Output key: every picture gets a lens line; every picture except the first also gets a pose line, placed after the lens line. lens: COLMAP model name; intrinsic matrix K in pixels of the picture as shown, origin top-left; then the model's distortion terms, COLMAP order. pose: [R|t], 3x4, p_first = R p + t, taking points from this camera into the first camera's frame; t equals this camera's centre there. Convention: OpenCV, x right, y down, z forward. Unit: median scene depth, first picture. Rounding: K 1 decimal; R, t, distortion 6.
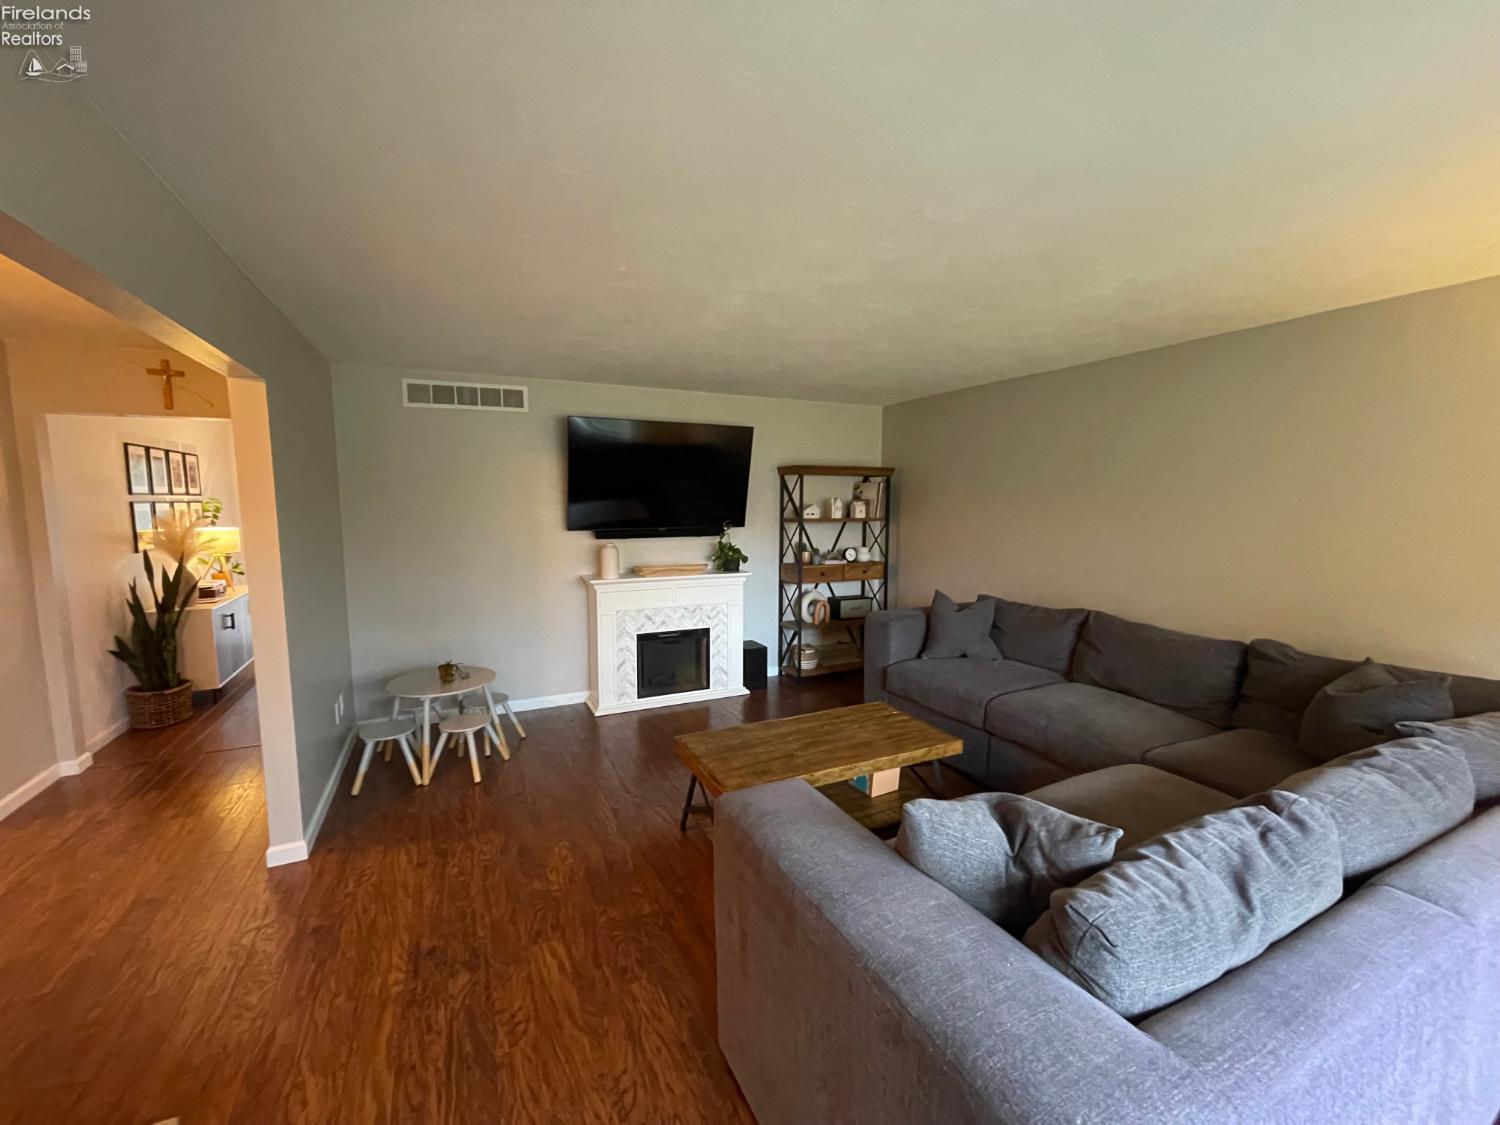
lens RADIAL K [[607.9, 0, 745.0], [0, 607.9, 564.4], [0, 0, 1]] dist [-0.000788, -0.000285]
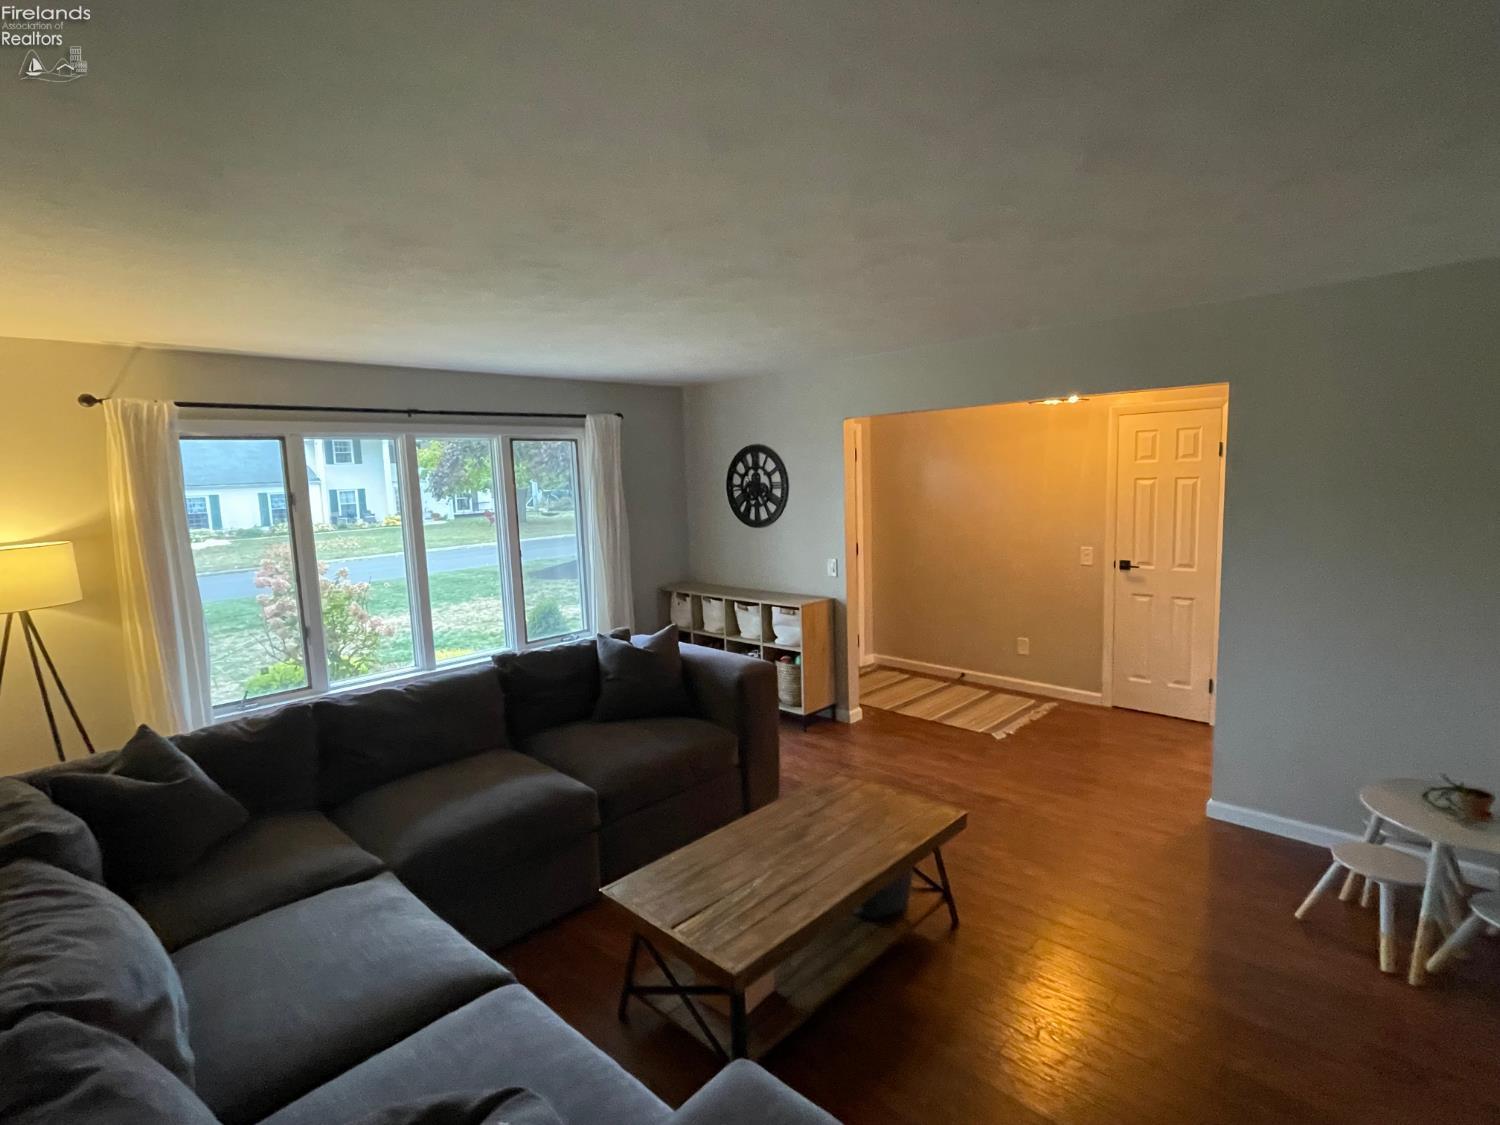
lens RADIAL K [[739.7, 0, 740.8], [0, 739.7, 563.3], [0, 0, 1]] dist [-0.001830, -0.000736]
pose [[-0.937941, 0.072821, -0.339063, 0.288150], [-0.003710, 0.975542, 0.219781, -0.148340], [0.346774, 0.207400, -0.914731, 1.081478]]
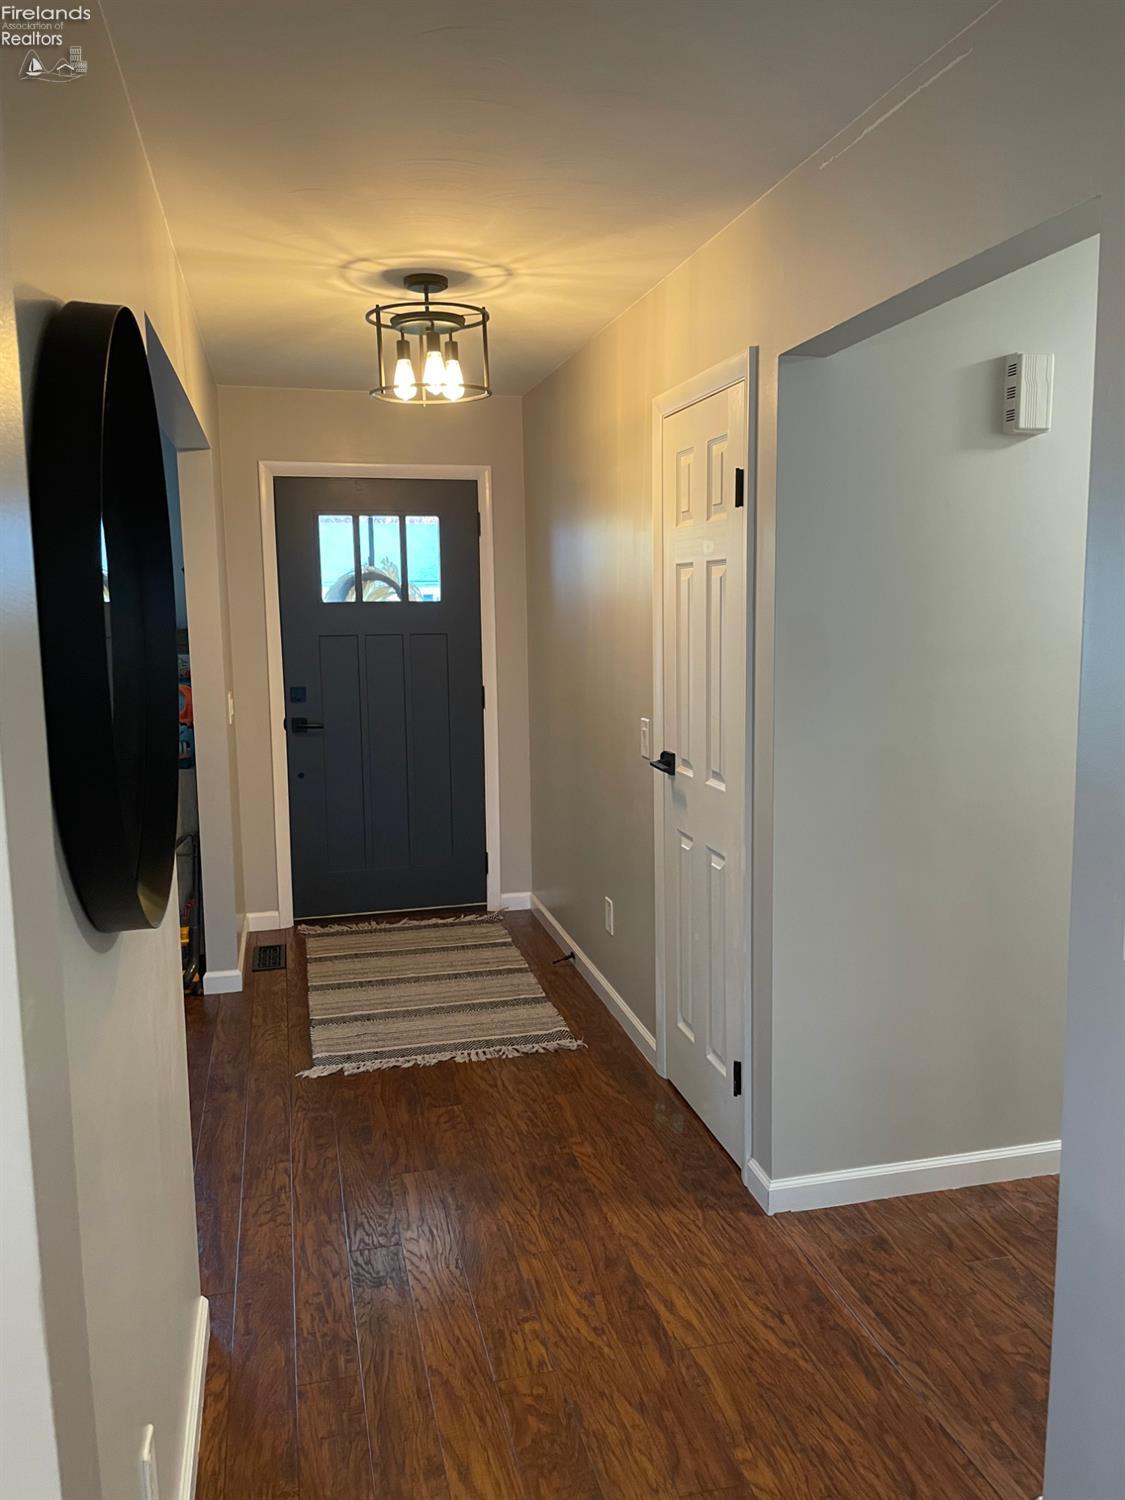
lens RADIAL K [[1128.7, 0, 562.5], [0, 1128.7, 750.0], [0, 0, 1]] dist [0.041697, -0.000394]
pose [[-0.980299, -0.010801, 0.197224, -0.715777], [0.038208, 0.969275, 0.242994, -0.094583], [-0.193788, 0.245742, -0.949767, 0.980237]]
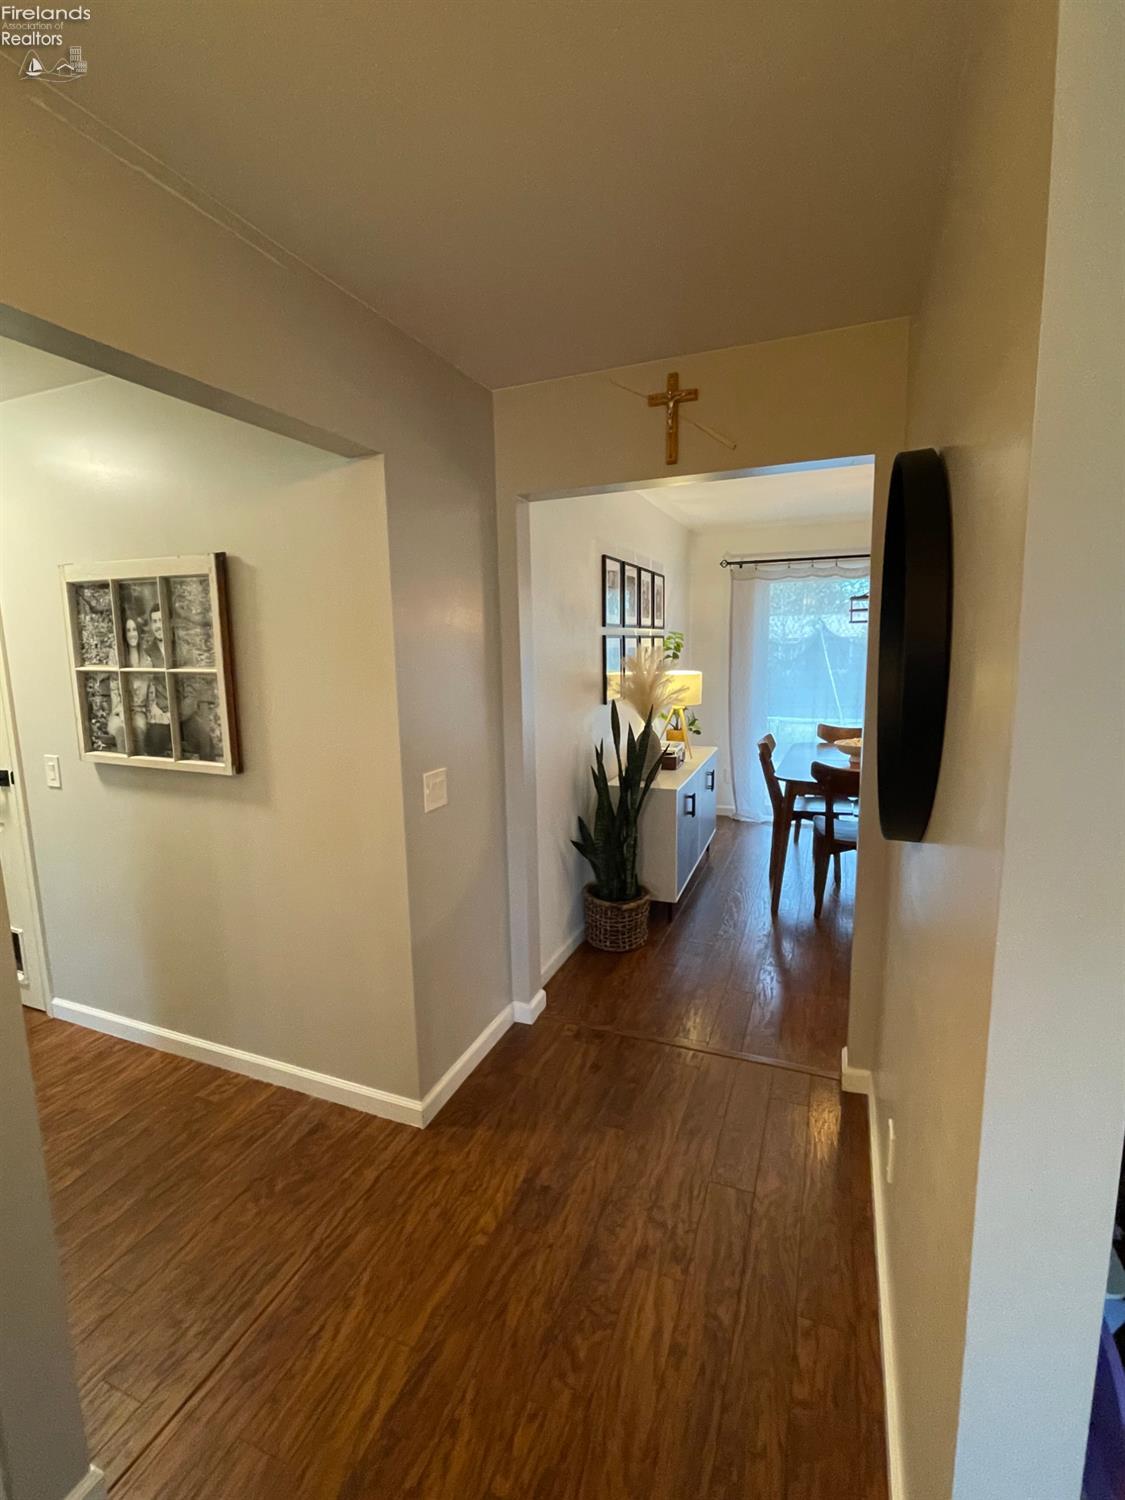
lens RADIAL K [[679.8, 0, 559.4], [0, 679.8, 741.4], [0, 0, 1]] dist [-0.011839, 0.000406]
pose [[0.676378, 0.090770, -0.730940, -0.414402], [-0.058545, 0.995863, 0.069494, -0.027765], [0.734224, -0.004211, 0.678894, 0.382285]]
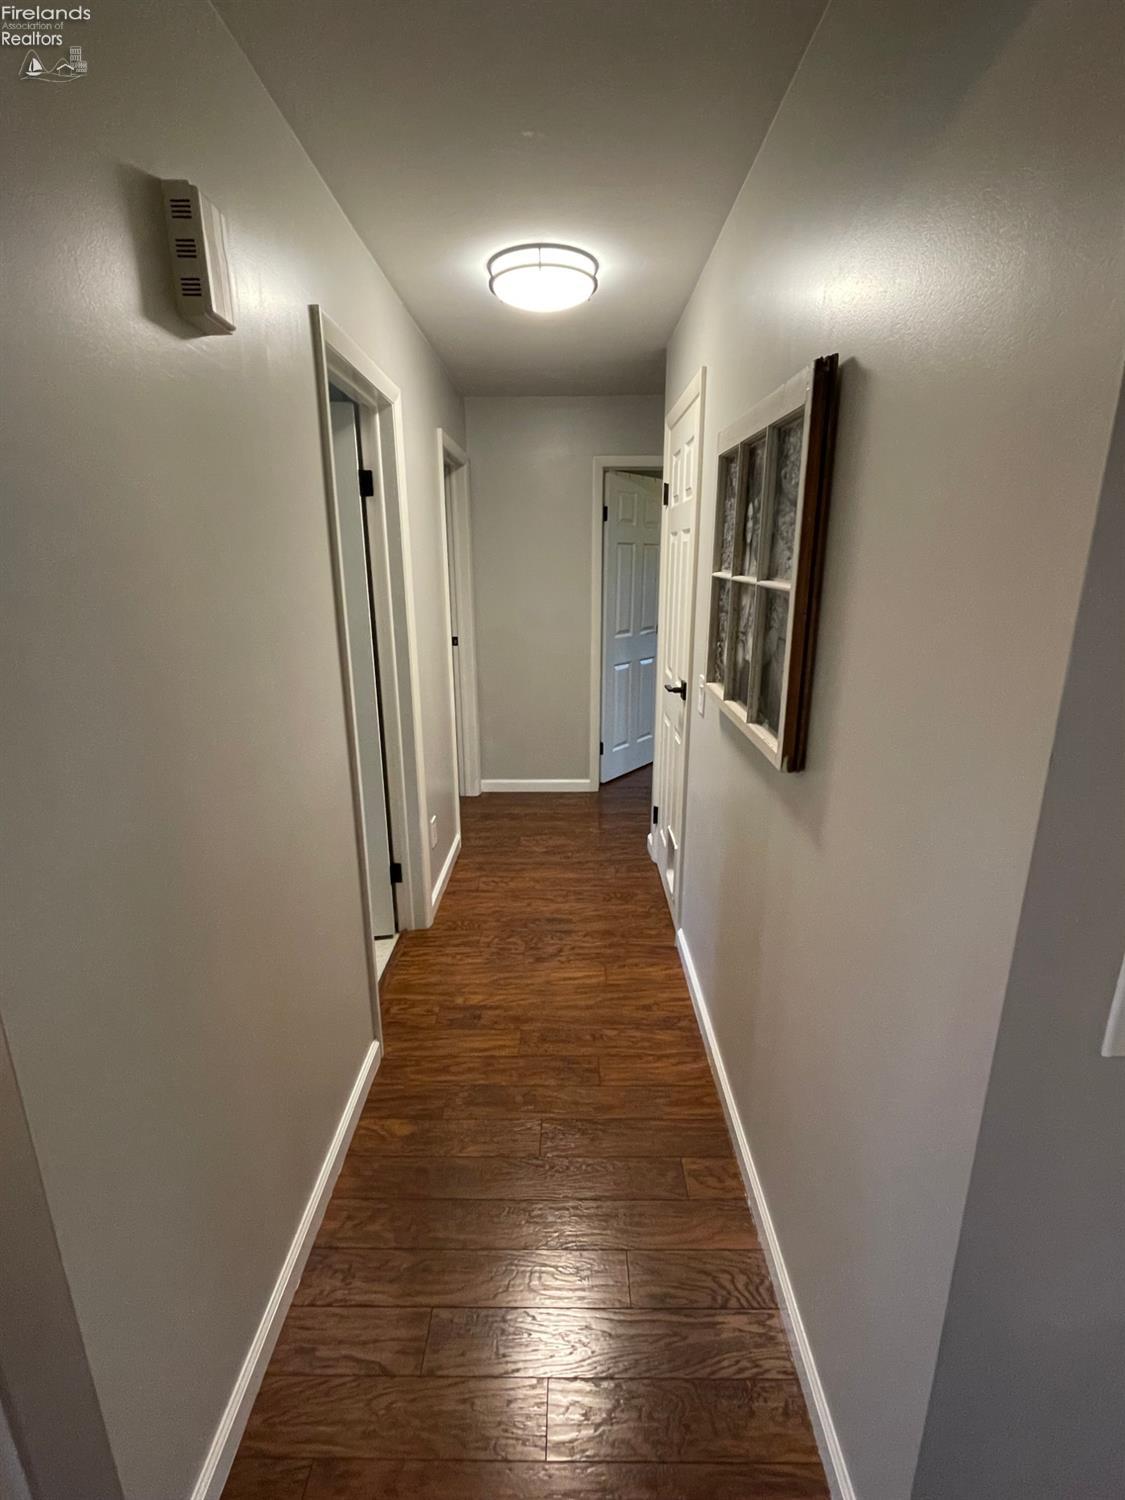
lens RADIAL K [[679.8, 0, 559.4], [0, 679.8, 741.4], [0, 0, 1]] dist [-0.011839, 0.000406]
pose [[-0.433608, 0.231810, -0.870774, -0.642112], [-0.093999, 0.949436, 0.299558, -0.044242], [0.896185, 0.211743, -0.389894, 0.565694]]
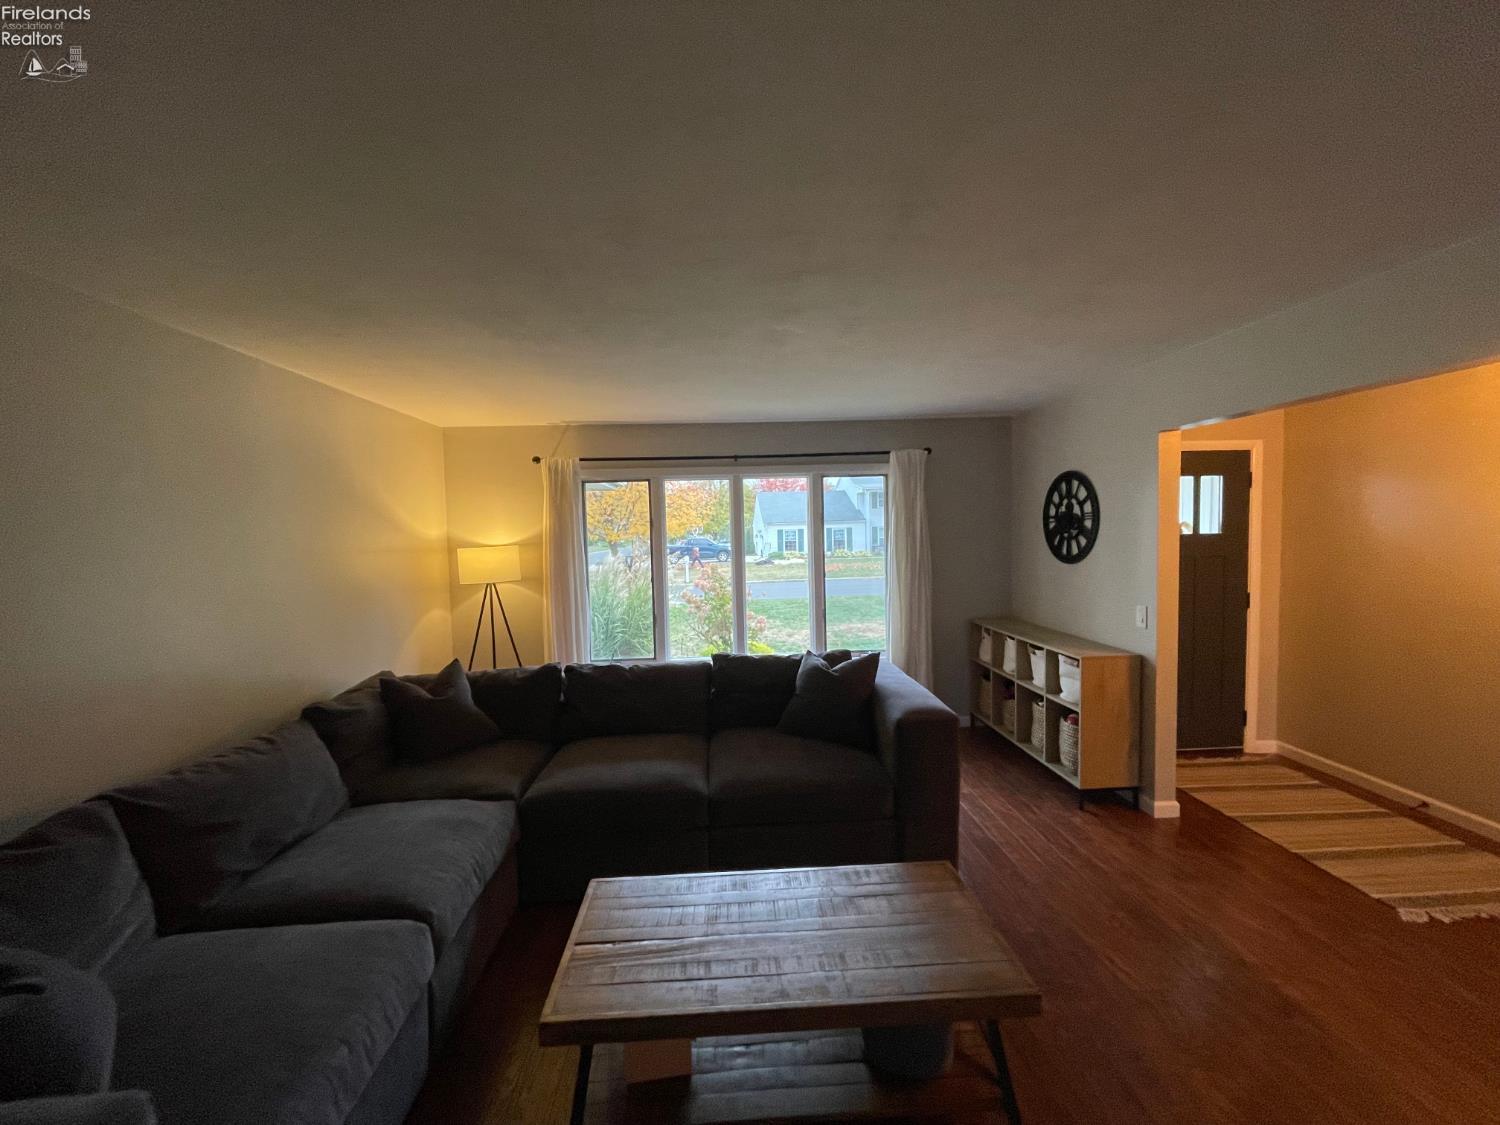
lens RADIAL K [[607.9, 0, 745.0], [0, 607.9, 564.4], [0, 0, 1]] dist [-0.000788, -0.000285]
pose [[-0.924255, 0.001400, 0.381773, -0.052845], [0.065958, 0.985541, 0.156069, -0.107782], [-0.376035, 0.169428, -0.910984, 0.955454]]
